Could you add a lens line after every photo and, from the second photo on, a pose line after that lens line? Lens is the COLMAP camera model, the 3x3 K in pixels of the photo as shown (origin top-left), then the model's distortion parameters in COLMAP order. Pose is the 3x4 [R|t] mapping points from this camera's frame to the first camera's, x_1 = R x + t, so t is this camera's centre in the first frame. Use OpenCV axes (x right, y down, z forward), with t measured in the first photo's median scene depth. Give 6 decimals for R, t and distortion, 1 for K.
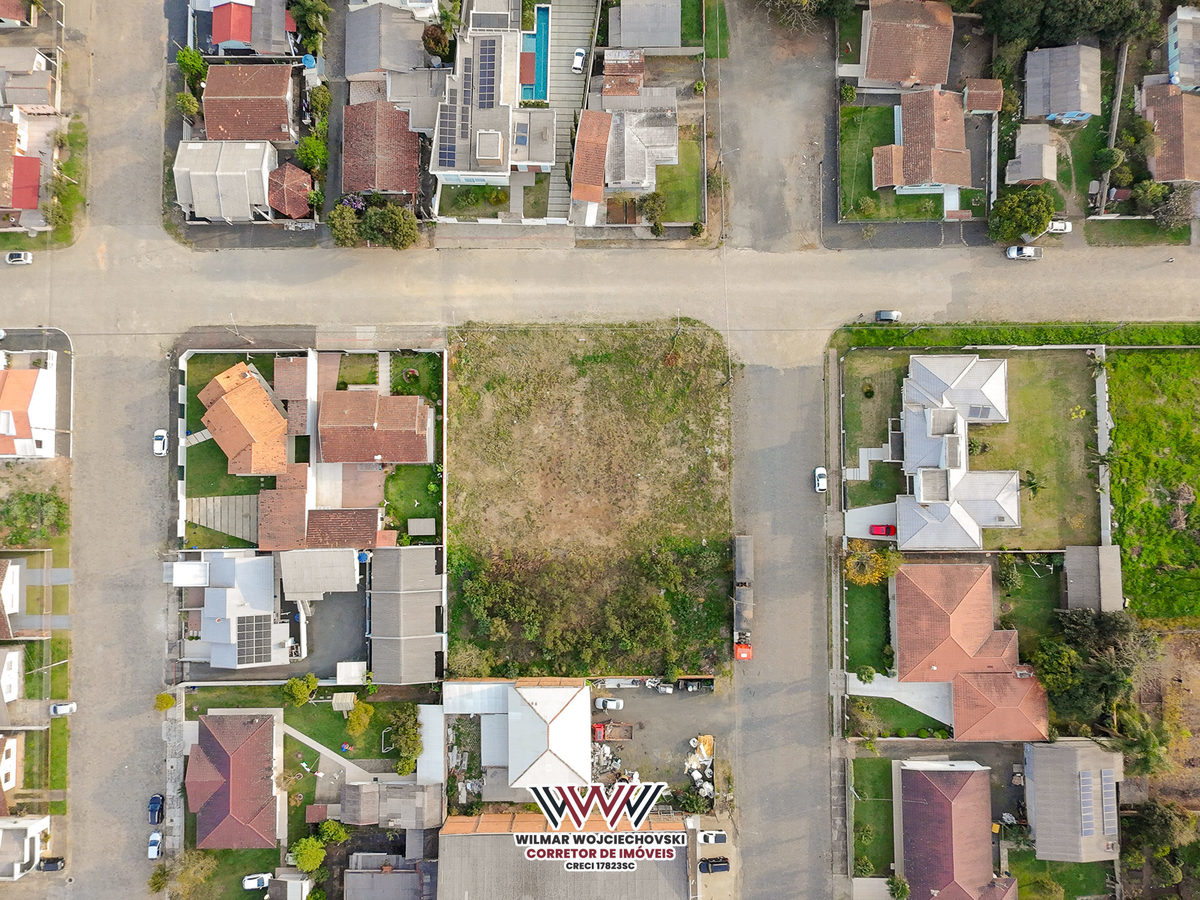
lens RADIAL K [[766.4, 0, 600.0], [0, 766.4, 450.0], [0, 0, 1]] dist [0.001011, 0.002319]
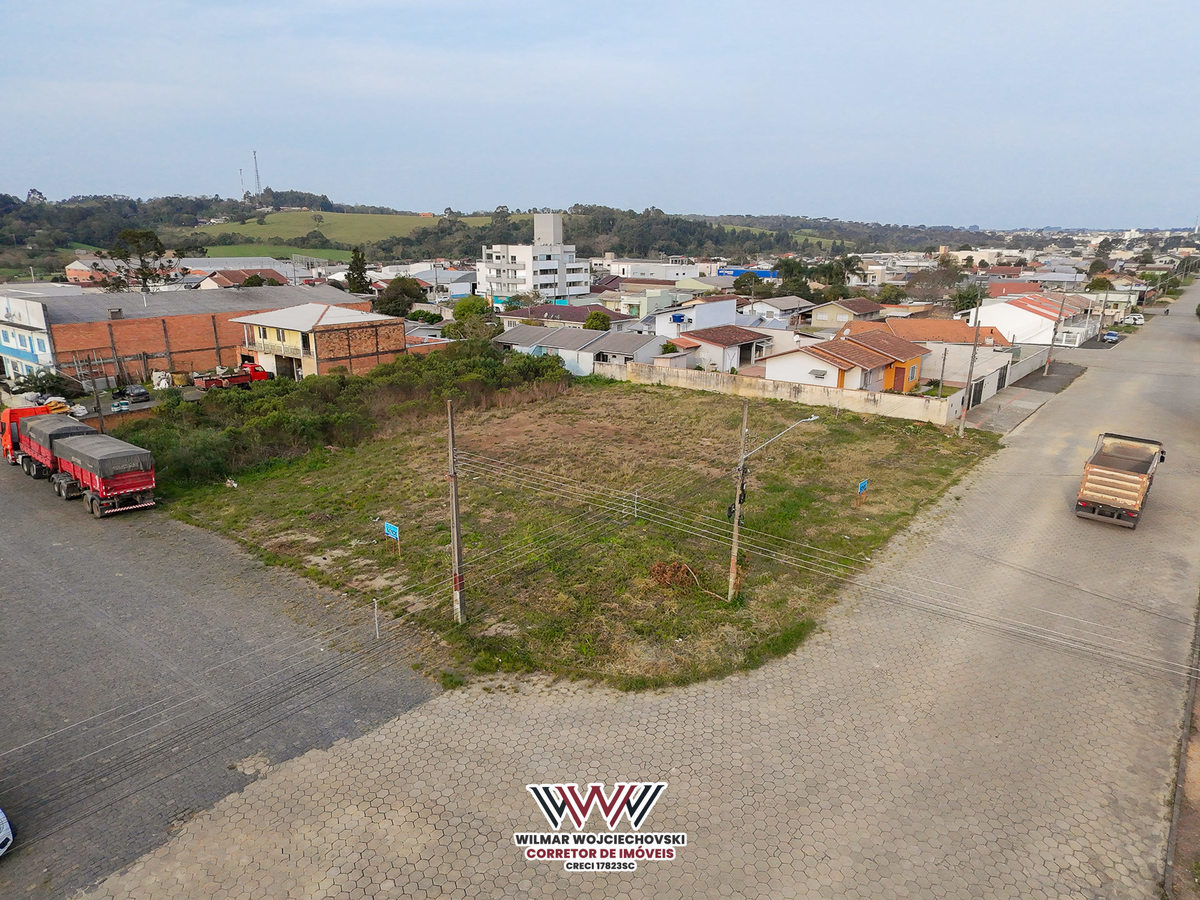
lens RADIAL K [[766.4, 0, 600.0], [0, 766.4, 450.0], [0, 0, 1]] dist [0.001011, 0.002319]
pose [[-0.630235, 0.185123, -0.754012, 0.305563], [-0.776050, -0.120860, 0.618982, -0.260264], [0.023458, 0.975255, 0.219835, 0.898035]]
